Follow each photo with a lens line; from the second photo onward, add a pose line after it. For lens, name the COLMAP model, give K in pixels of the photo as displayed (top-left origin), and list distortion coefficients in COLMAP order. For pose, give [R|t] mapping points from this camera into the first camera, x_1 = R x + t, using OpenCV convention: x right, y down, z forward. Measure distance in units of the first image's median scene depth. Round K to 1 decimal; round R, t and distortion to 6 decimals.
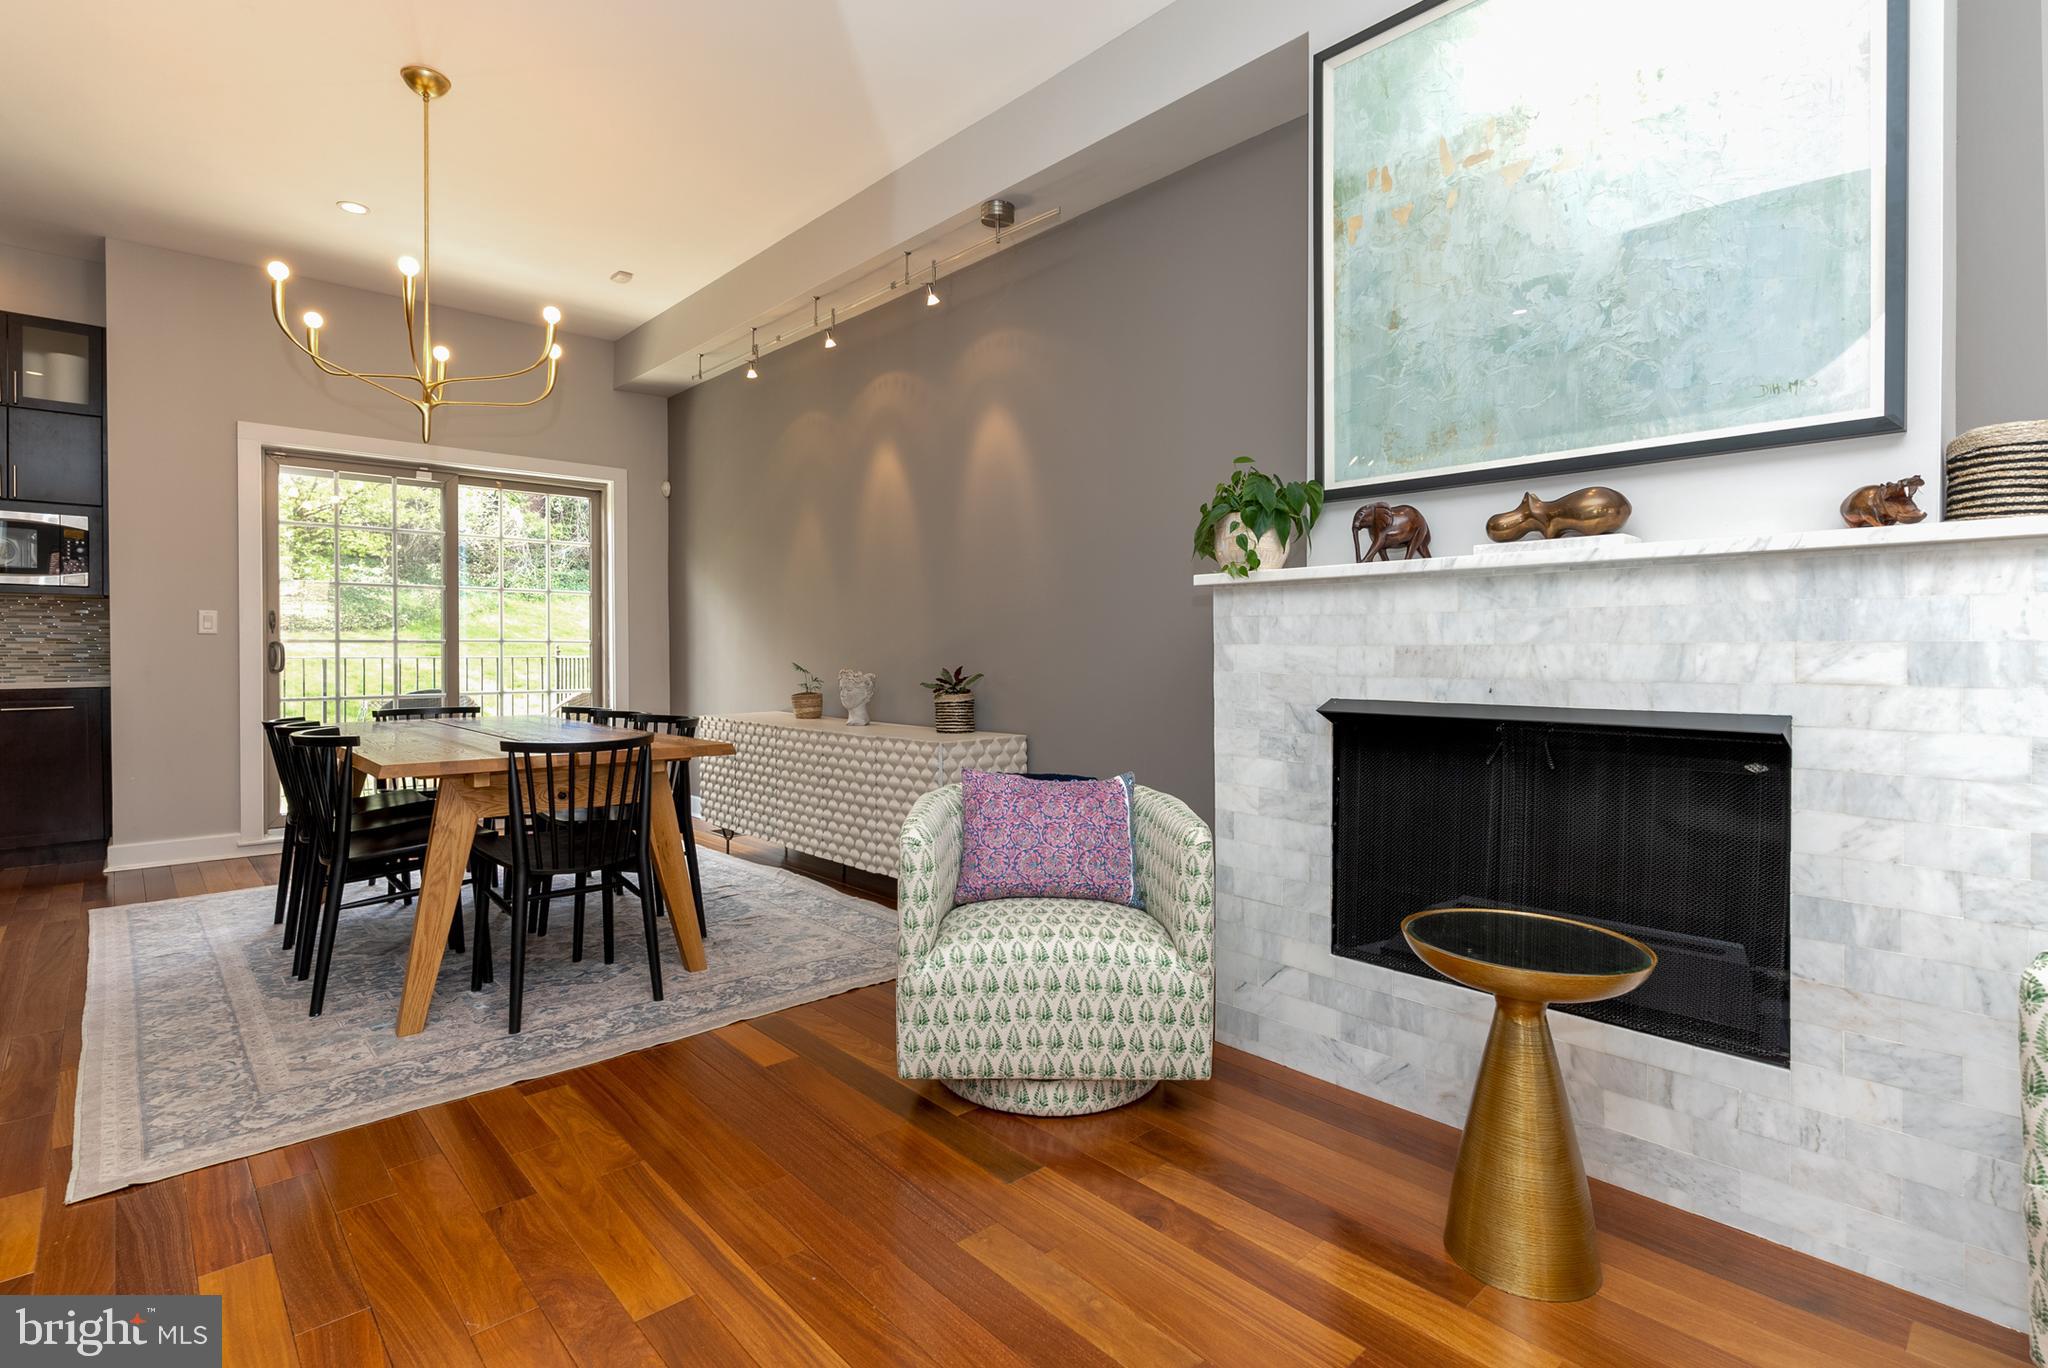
lens RADIAL K [[1003.2, 0, 1021.4], [0, 1003.2, 655.7], [0, 0, 1]] dist [0.002451, 0.000502]
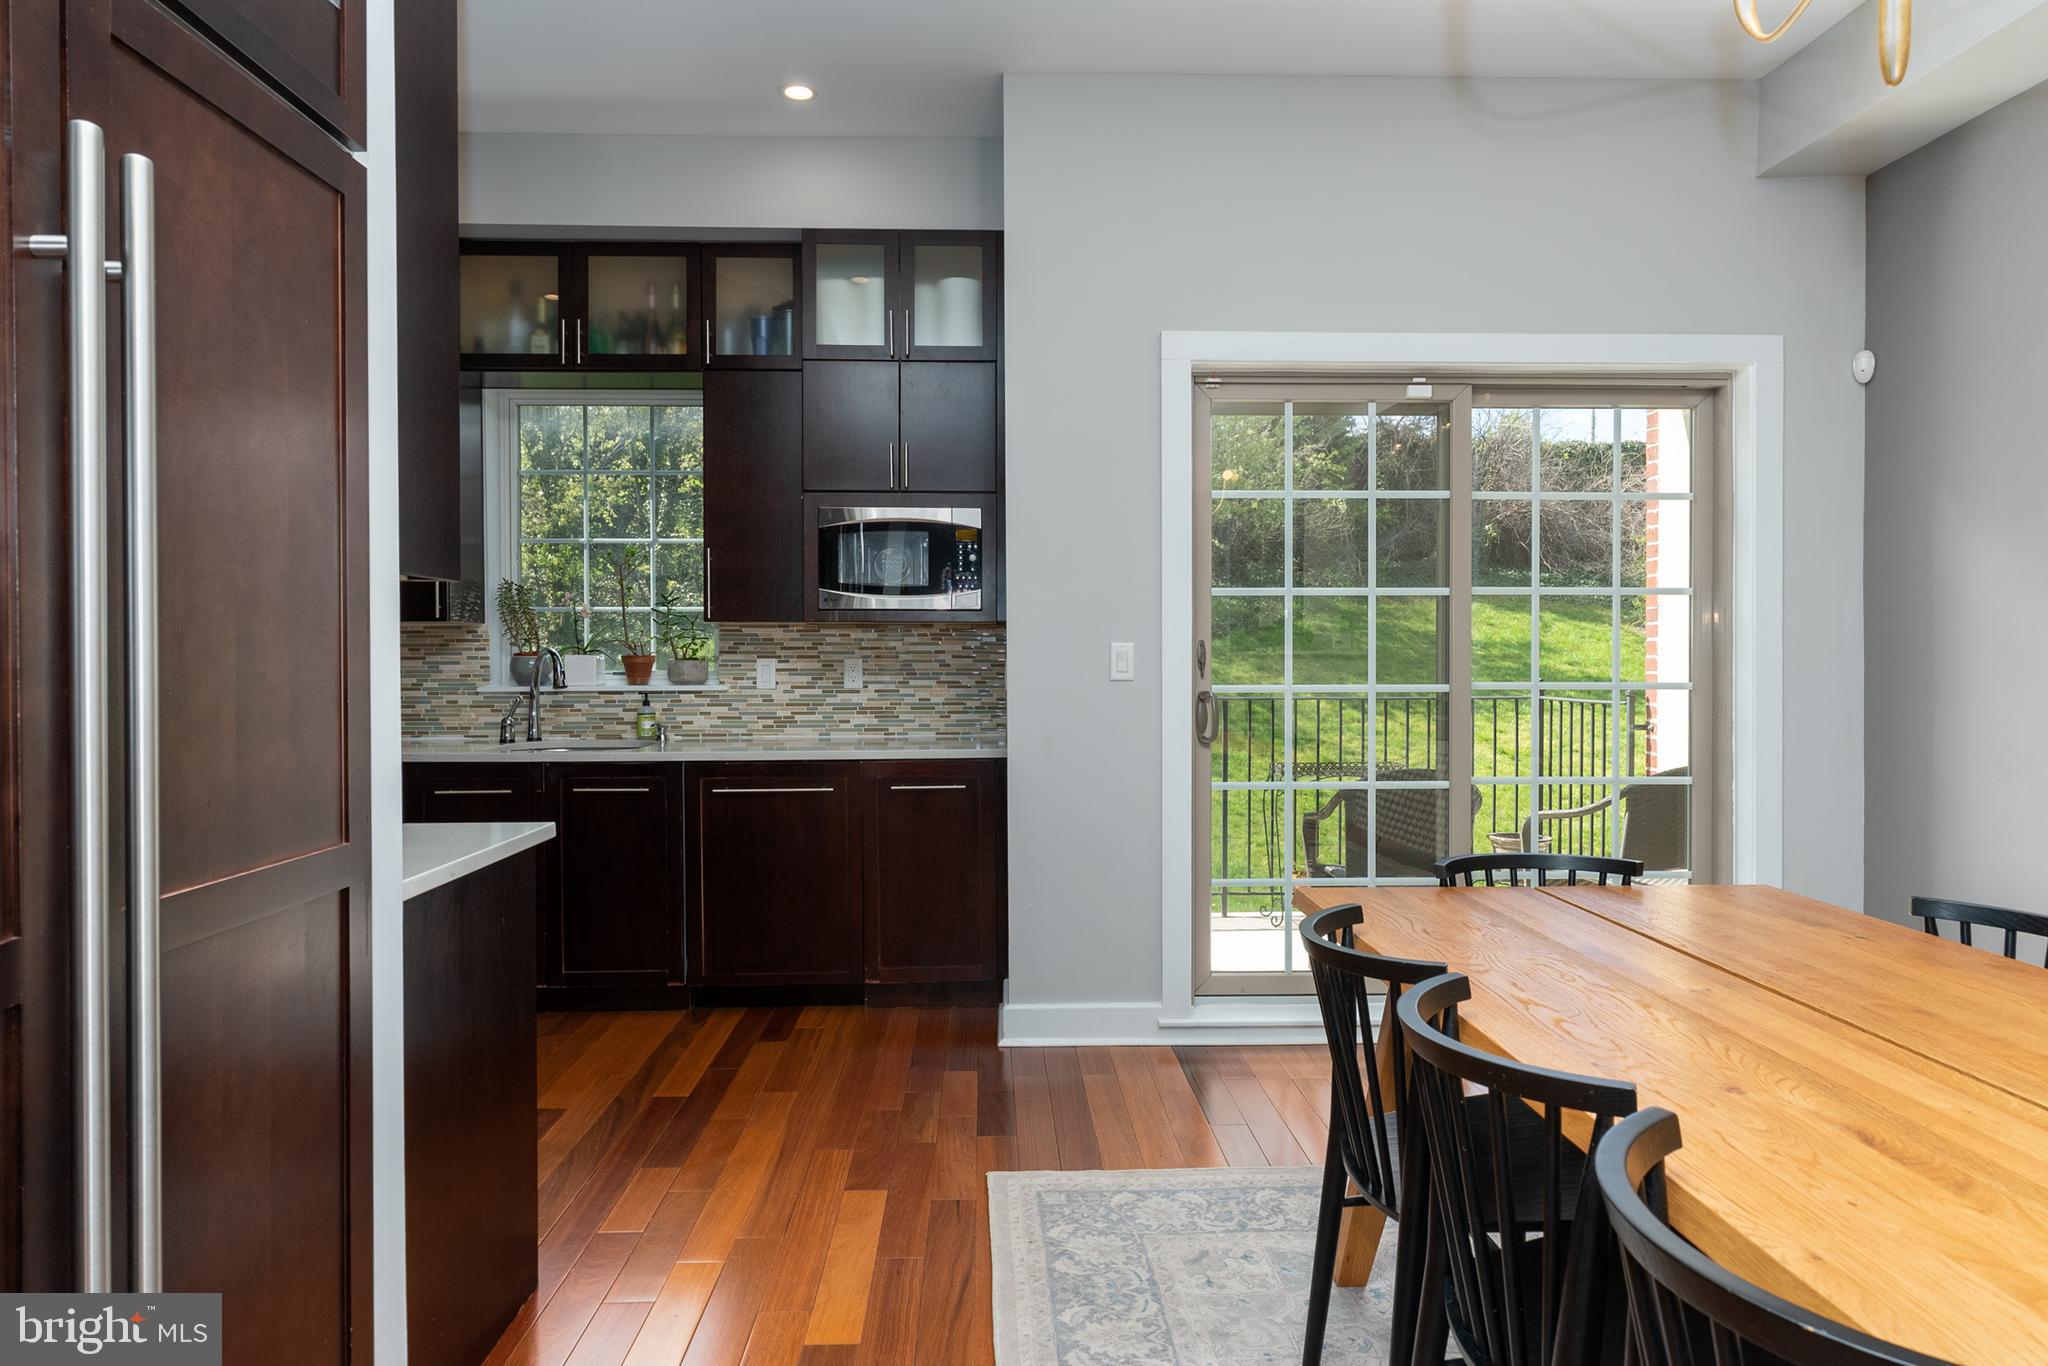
lens RADIAL K [[1192.9, 0, 1011.5], [0, 1192.9, 660.7], [0, 0, 1]] dist [0.001385, 0.000464]
pose [[0.756067, -0.000137, -0.654494, -0.815924], [0.000446, 1.000000, 0.000307, -0.073020], [0.654494, -0.000524, 0.756067, 0.855287]]
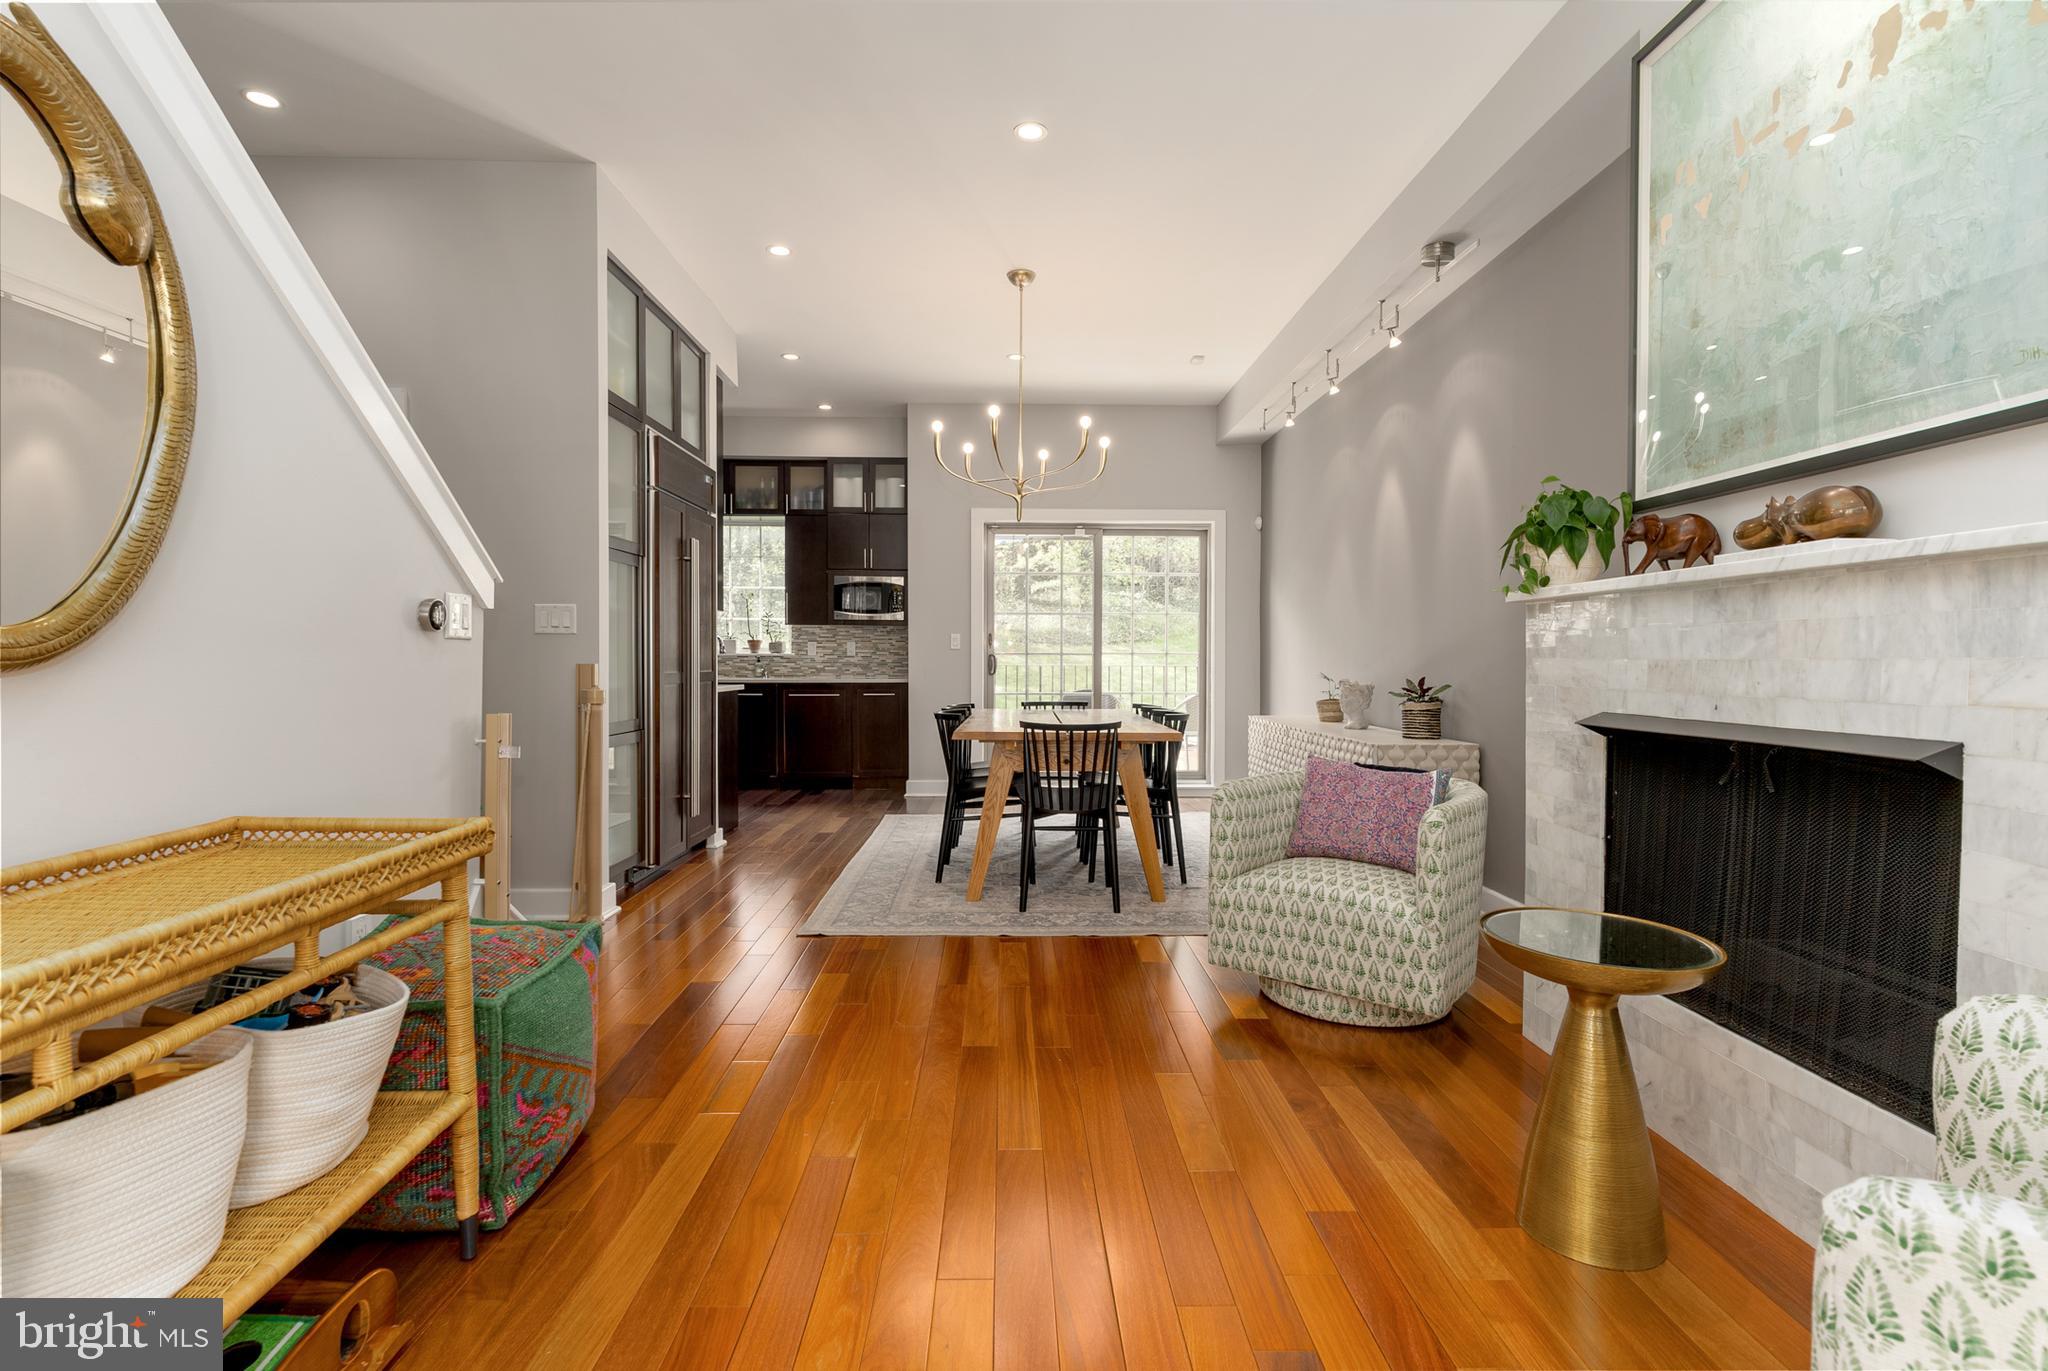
lens RADIAL K [[987.7, 0, 1000.3], [0, 987.7, 679.3], [0, 0, 1]] dist [0.000336, -0.000562]
pose [[0.738560, 0.016837, -0.673977, 0.574115], [-0.007455, 0.999831, 0.016808, -0.002663], [0.674146, -0.007389, 0.738561, -0.154964]]
